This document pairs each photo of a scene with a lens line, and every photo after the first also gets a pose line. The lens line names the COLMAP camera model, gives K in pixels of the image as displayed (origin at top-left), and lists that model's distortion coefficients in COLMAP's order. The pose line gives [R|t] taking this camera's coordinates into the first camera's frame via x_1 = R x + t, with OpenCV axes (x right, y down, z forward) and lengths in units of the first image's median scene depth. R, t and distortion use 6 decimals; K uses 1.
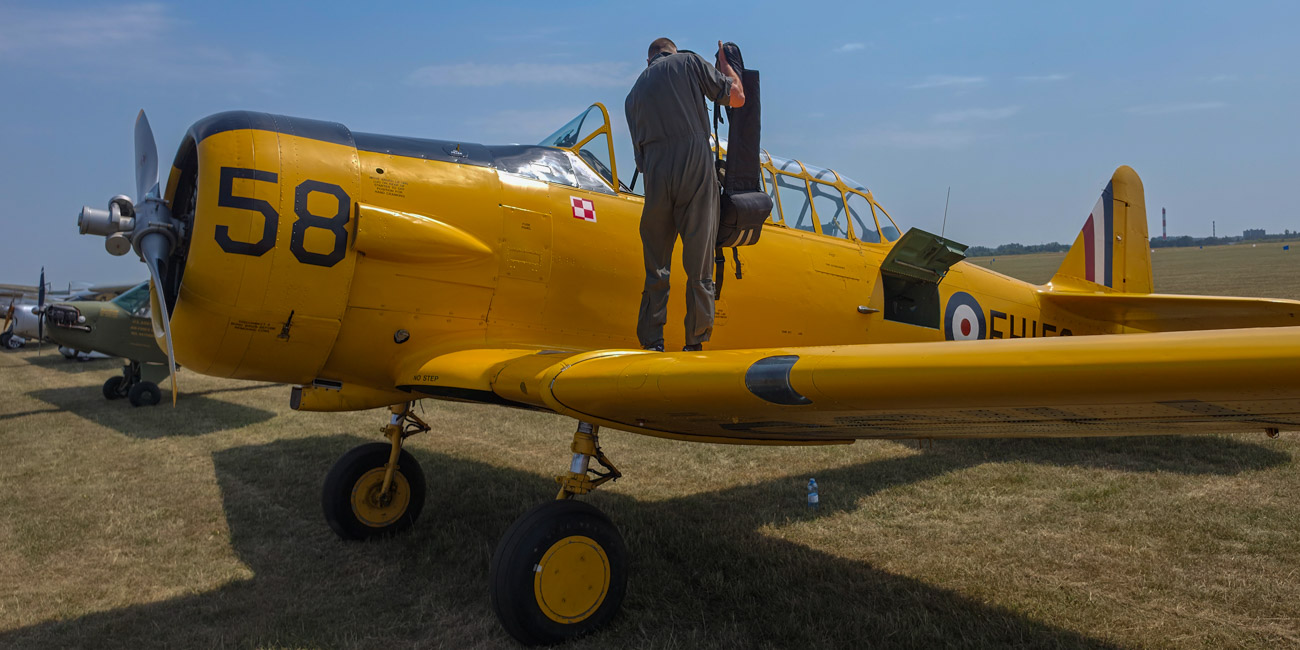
lens RADIAL K [[904.0, 0, 650.0], [0, 904.0, 325.0], [0, 0, 1]] dist [0.103352, 0.000155]
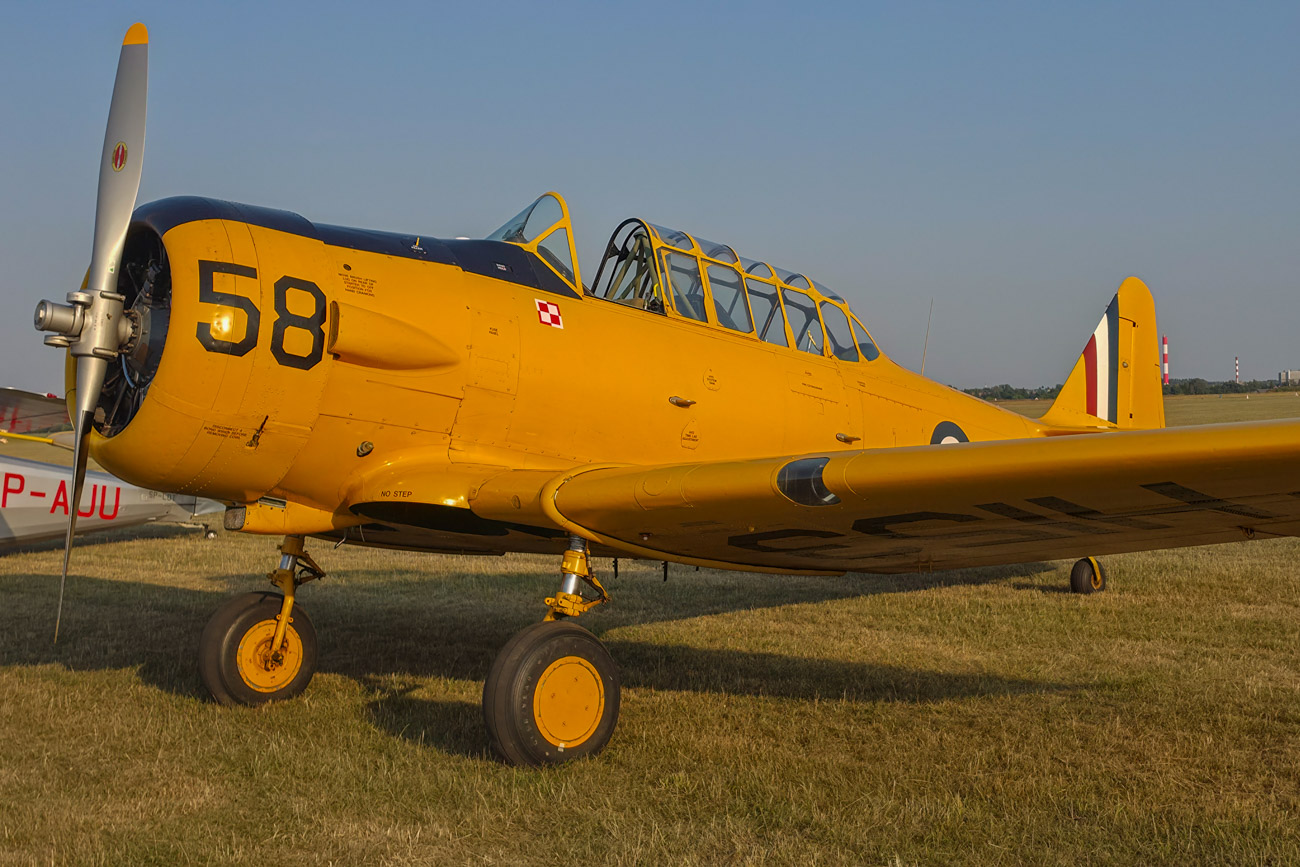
lens RADIAL K [[1163.3, 0, 650.0], [0, 1163.3, 433.5], [0, 0, 1]] dist [0.149560, 0.001436]
pose [[0.996062, 0.012585, 0.087762, -0.091487], [-0.010120, 0.999543, -0.028477, 0.027104], [-0.088080, 0.027477, 0.995734, -0.186797]]
